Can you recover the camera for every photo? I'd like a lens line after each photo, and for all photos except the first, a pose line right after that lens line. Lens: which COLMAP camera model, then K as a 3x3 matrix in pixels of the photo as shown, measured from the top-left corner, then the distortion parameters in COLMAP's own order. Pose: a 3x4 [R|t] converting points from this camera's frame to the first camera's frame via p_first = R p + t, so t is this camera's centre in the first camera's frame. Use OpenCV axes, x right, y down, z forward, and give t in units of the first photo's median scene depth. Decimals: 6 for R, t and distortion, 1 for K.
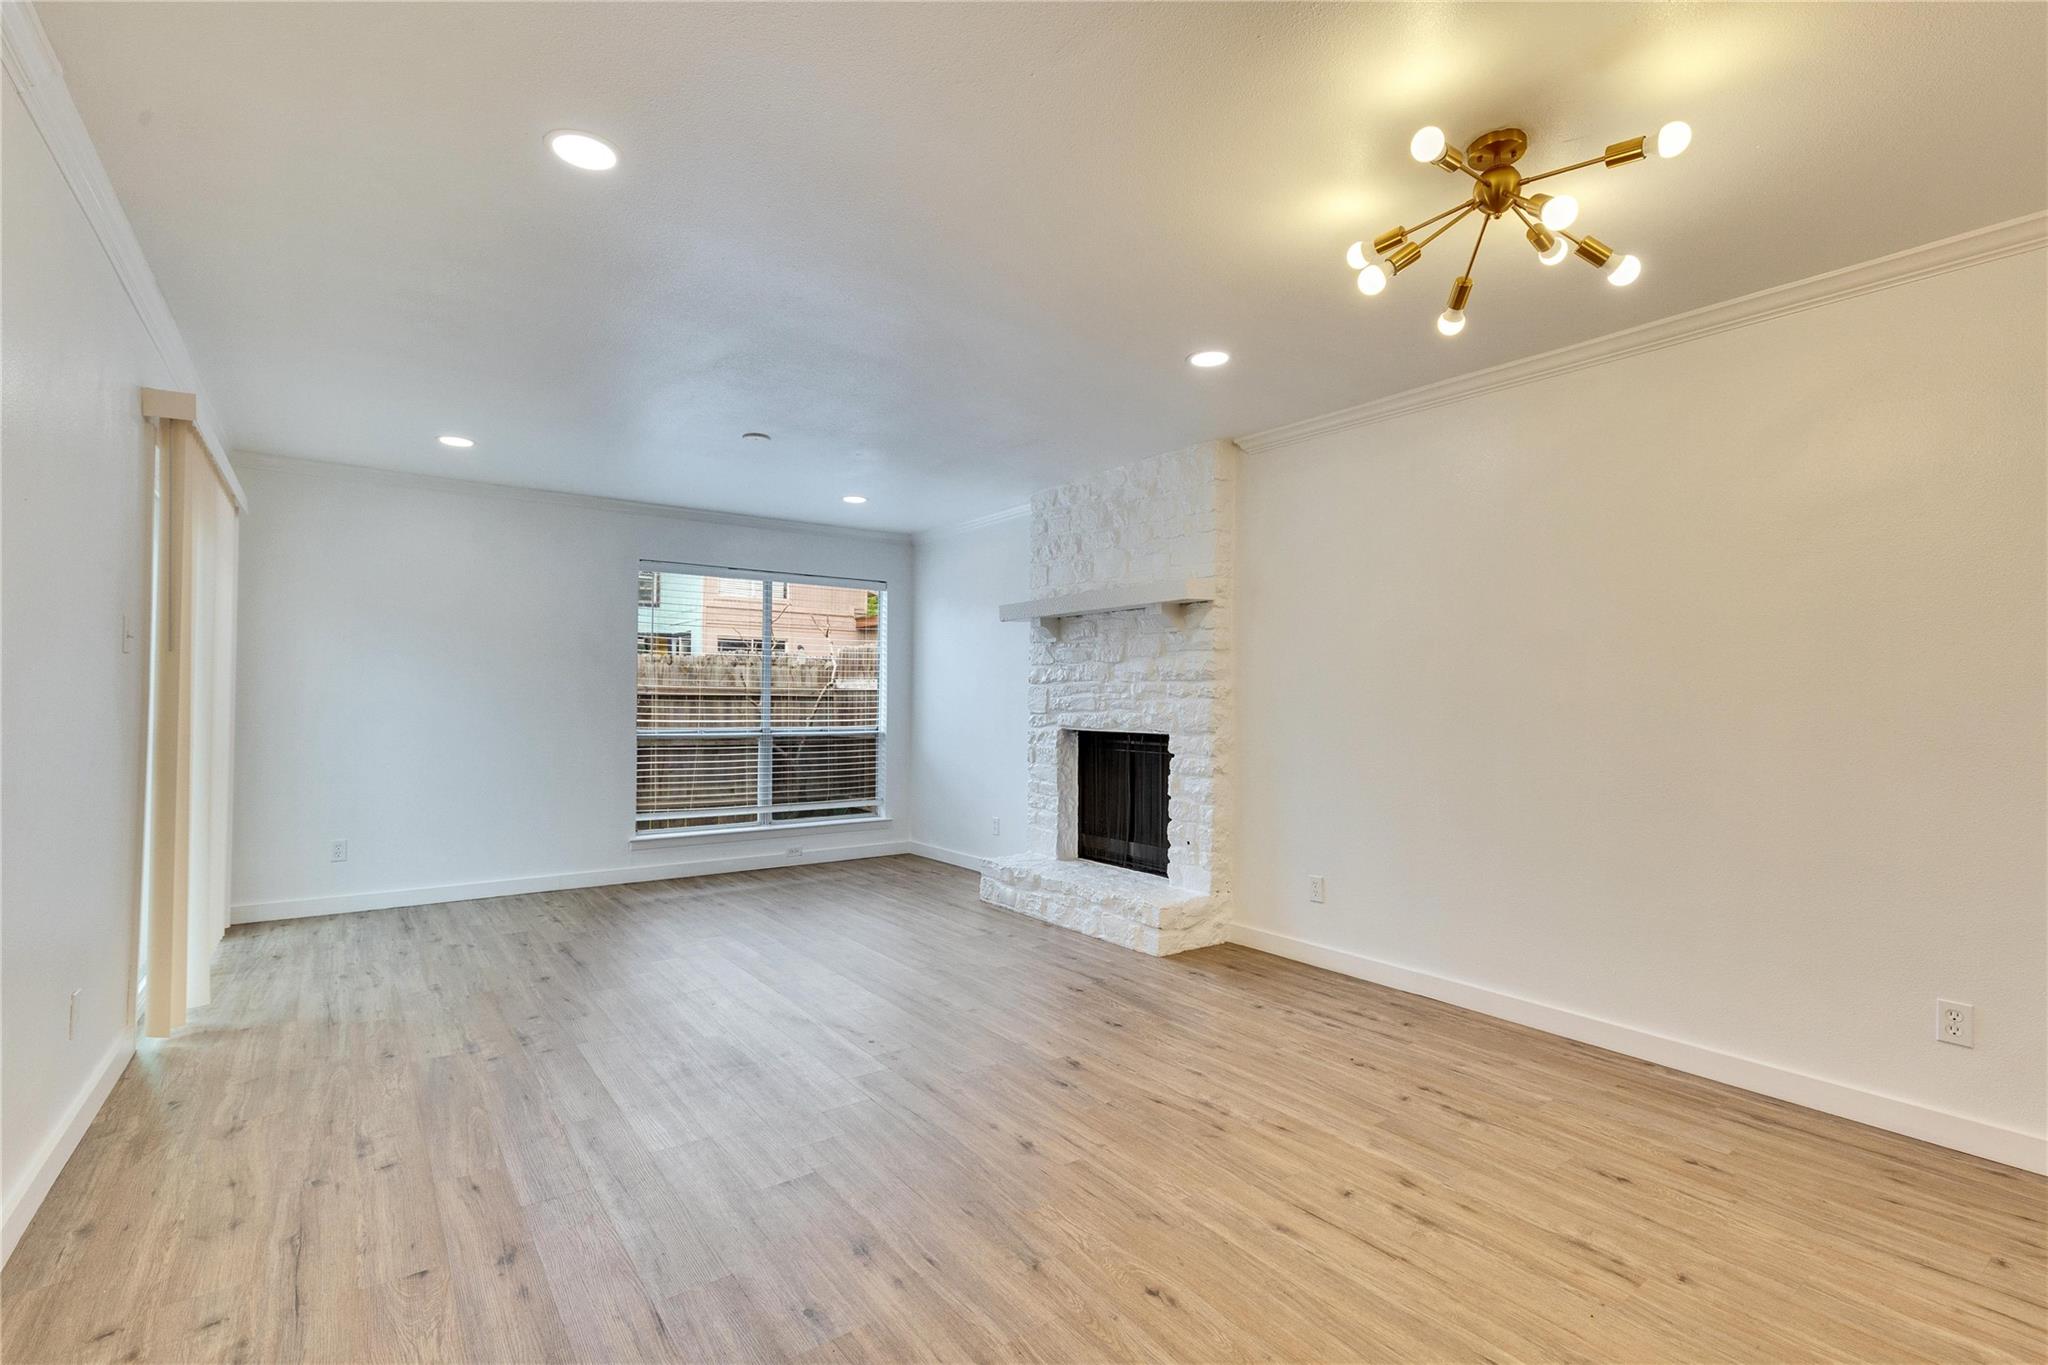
lens RADIAL K [[943.4, 0, 1024.2], [0, 943.4, 660.6], [0, 0, 1]] dist [0.009186, -0.003433]
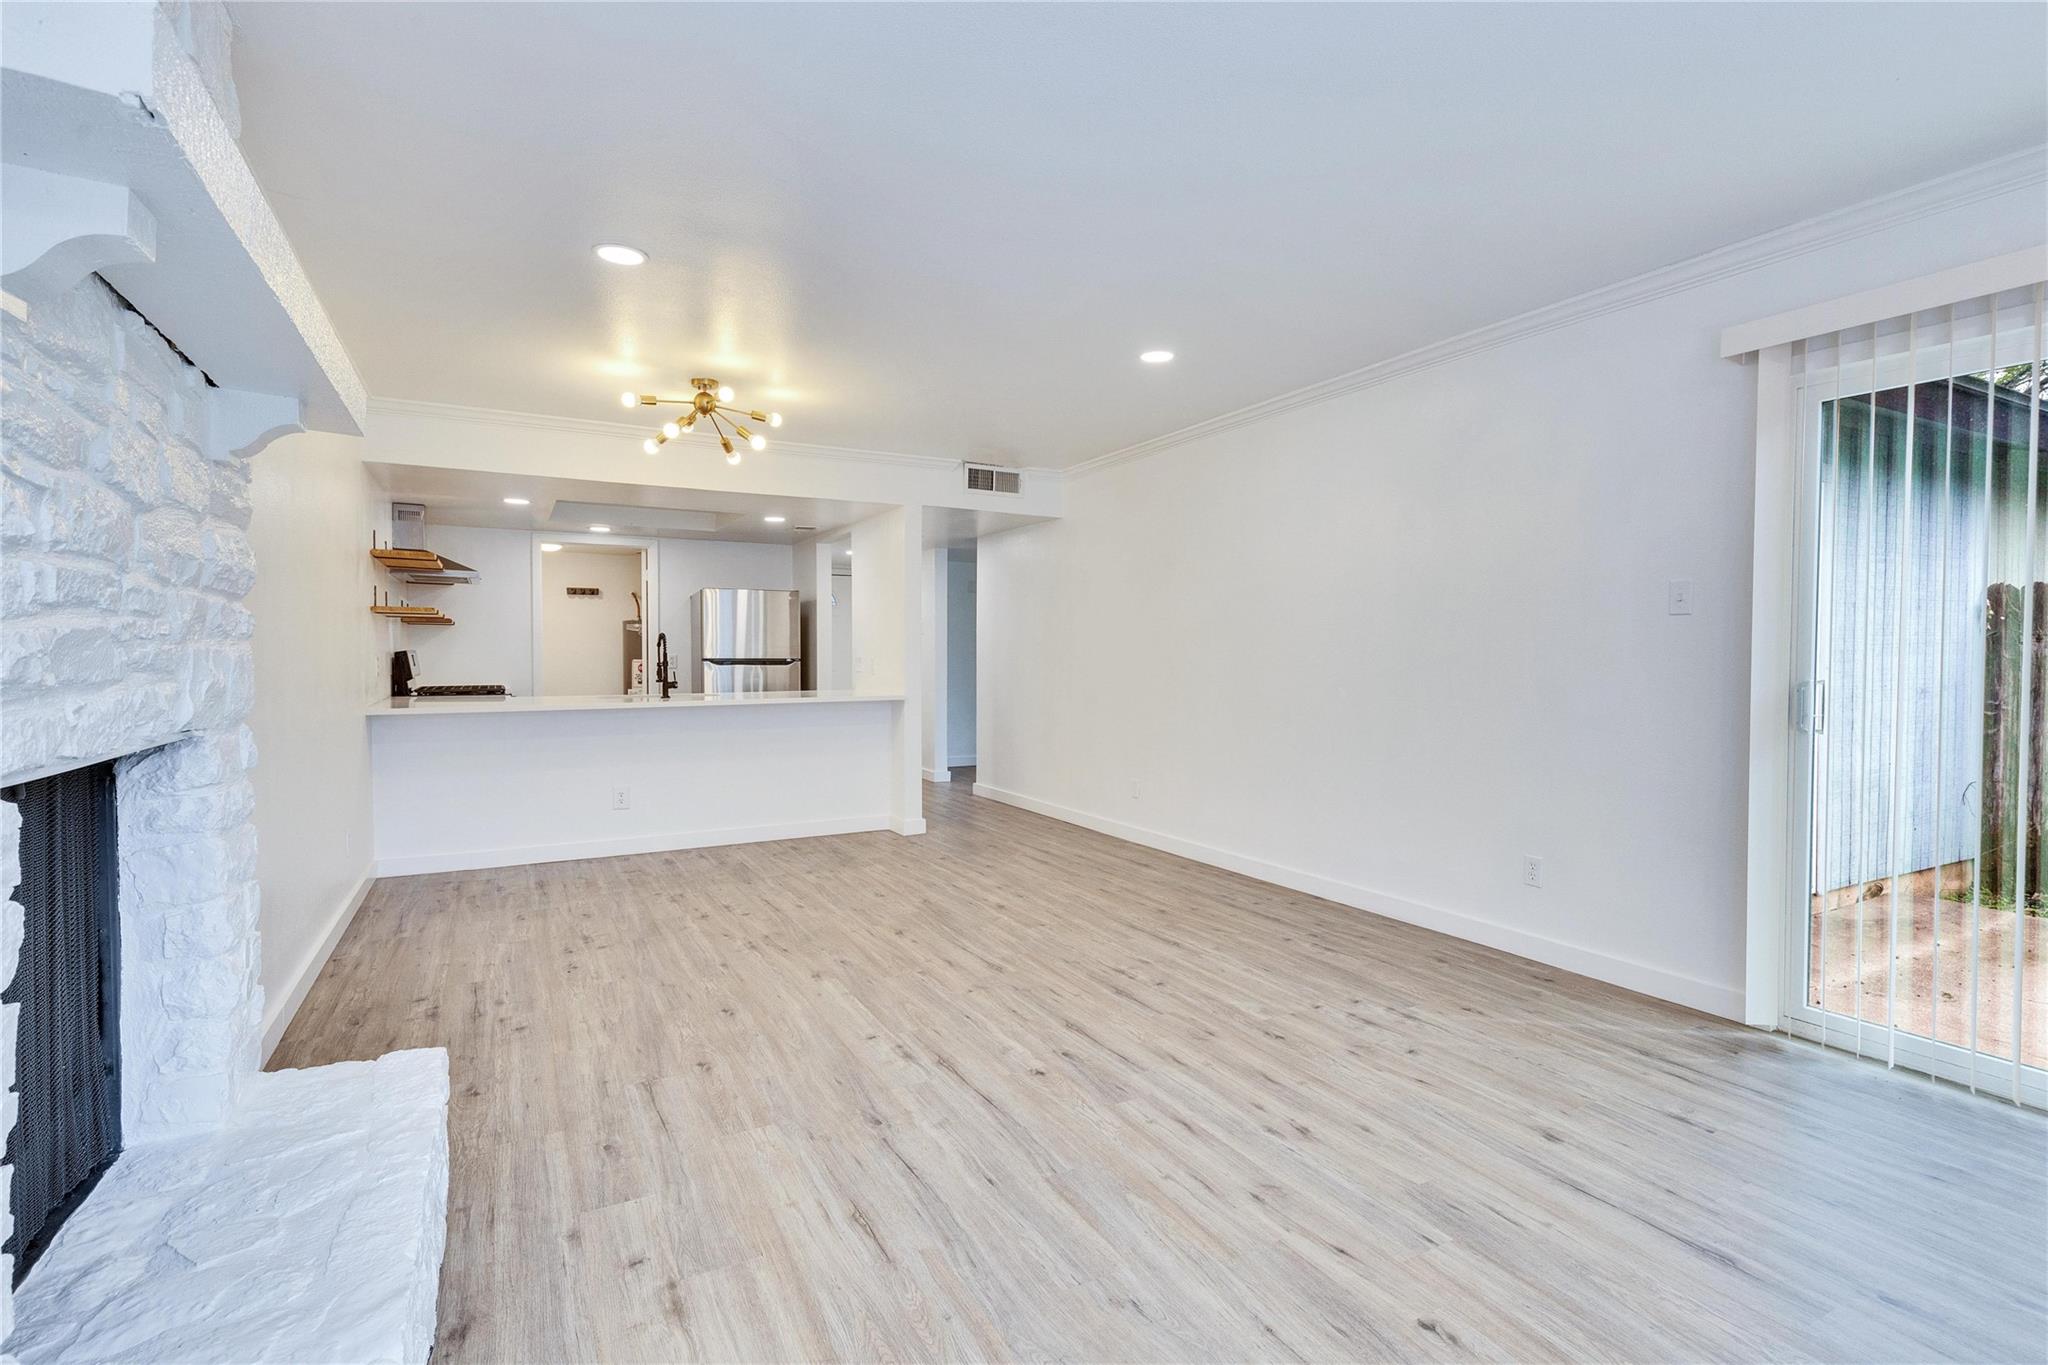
lens RADIAL K [[943.4, 0, 1032.8], [0, 943.4, 683.1], [0, 0, 1]] dist [0.009186, -0.003433]
pose [[-0.992177, -0.013192, 0.124140, -0.310084], [-0.014583, 0.999841, -0.010300, 0.081601], [-0.123984, -0.012029, -0.992211, 1.929724]]
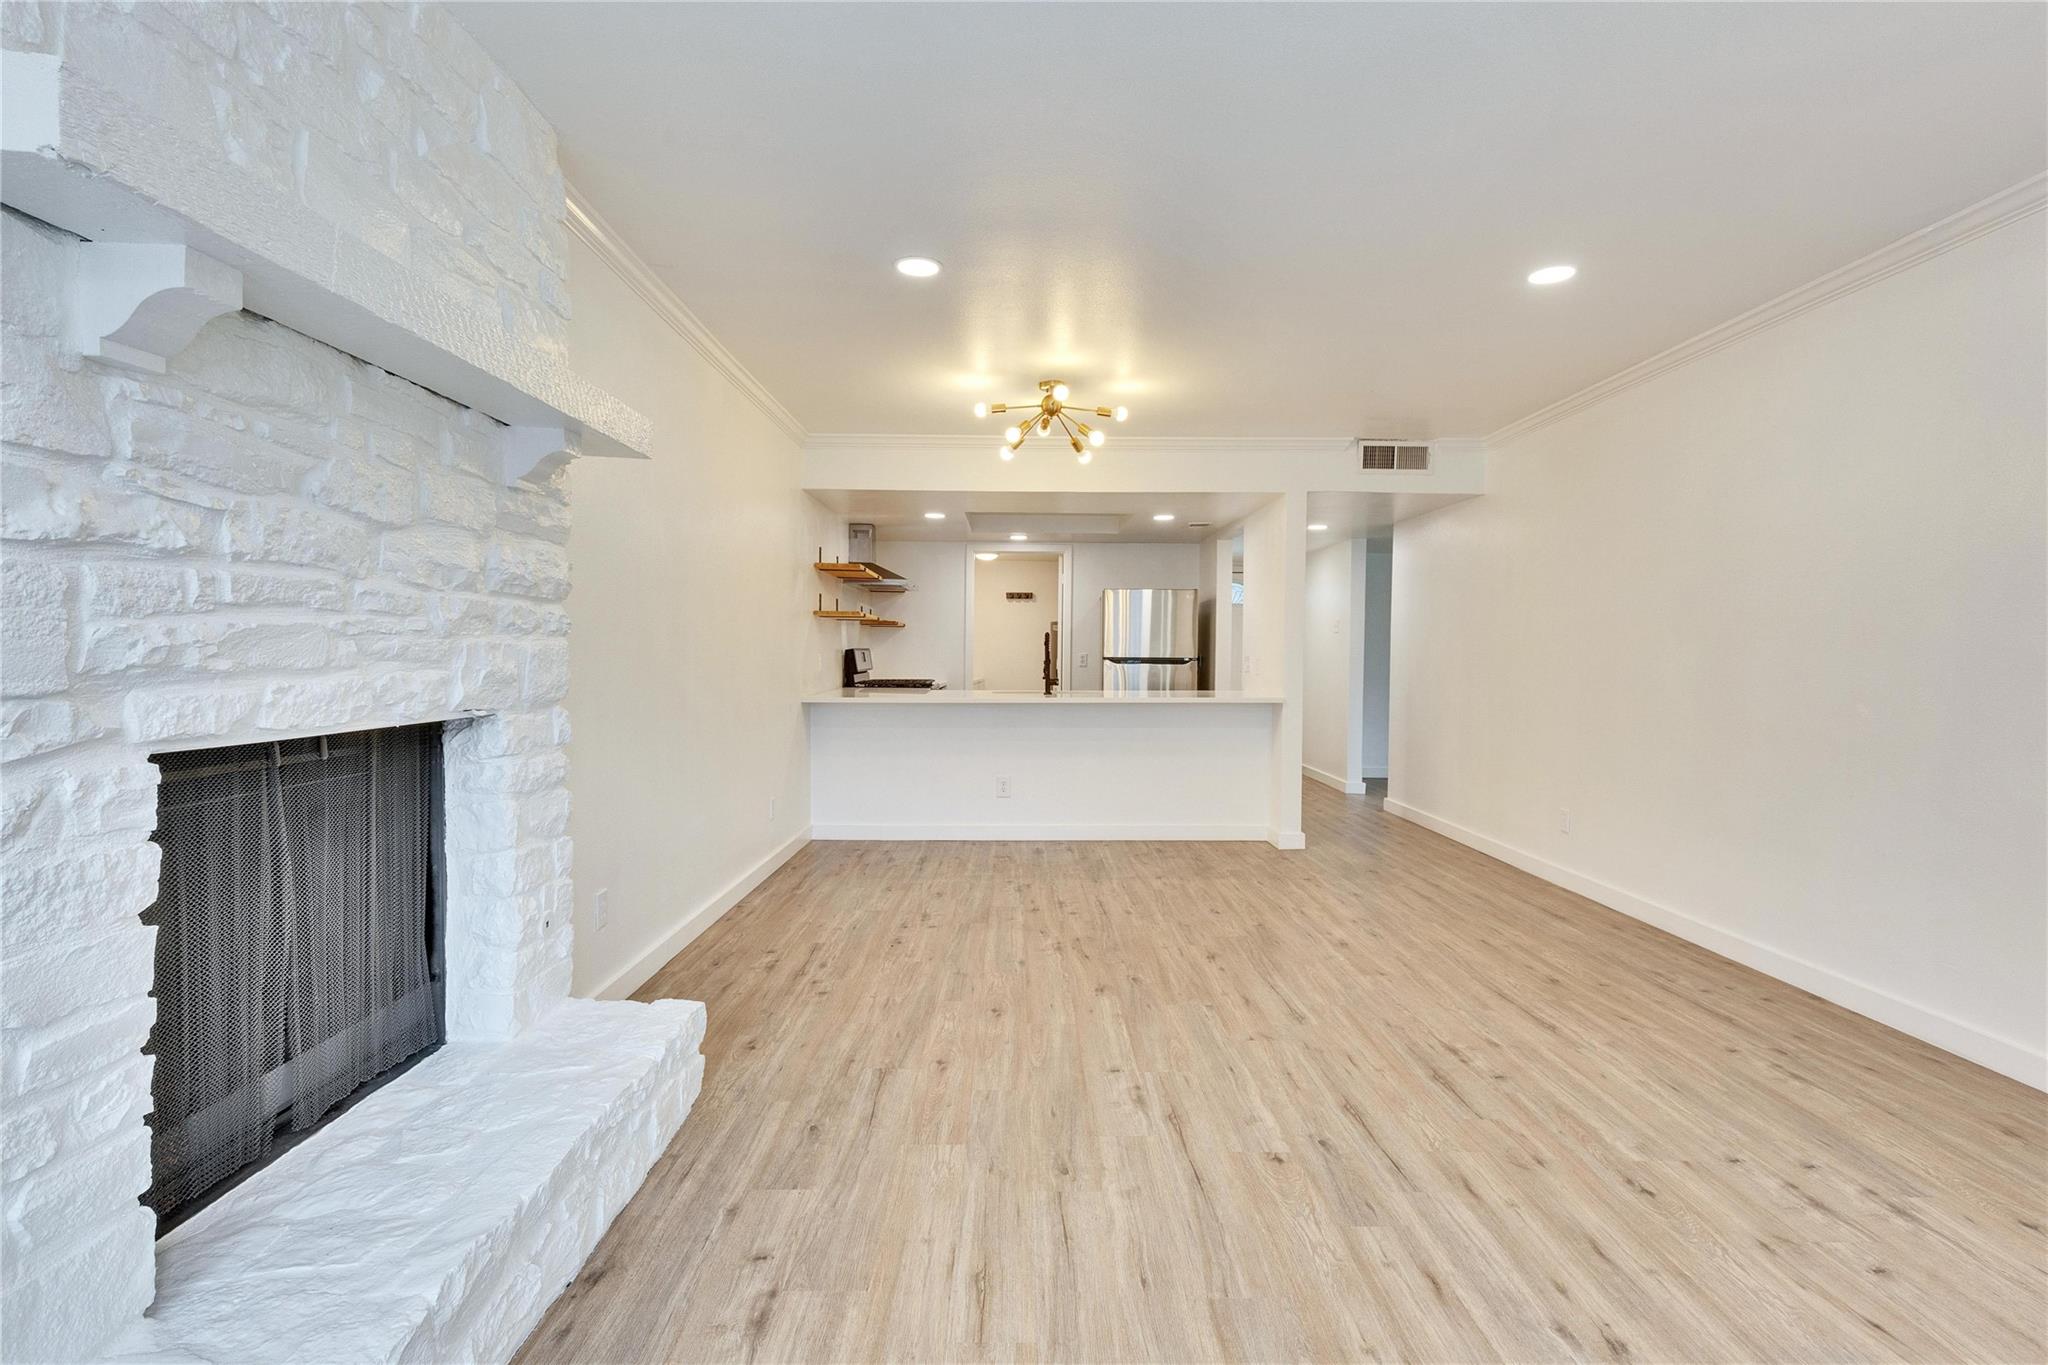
lens RADIAL K [[943.4, 0, 1040.2], [0, 943.4, 671.1], [0, 0, 1]] dist [0.009186, -0.003433]
pose [[-0.818929, -0.023467, 0.573415, -0.454425], [-0.036206, 0.999286, -0.010812, 0.076818], [-0.572752, -0.029615, -0.819193, 1.776761]]
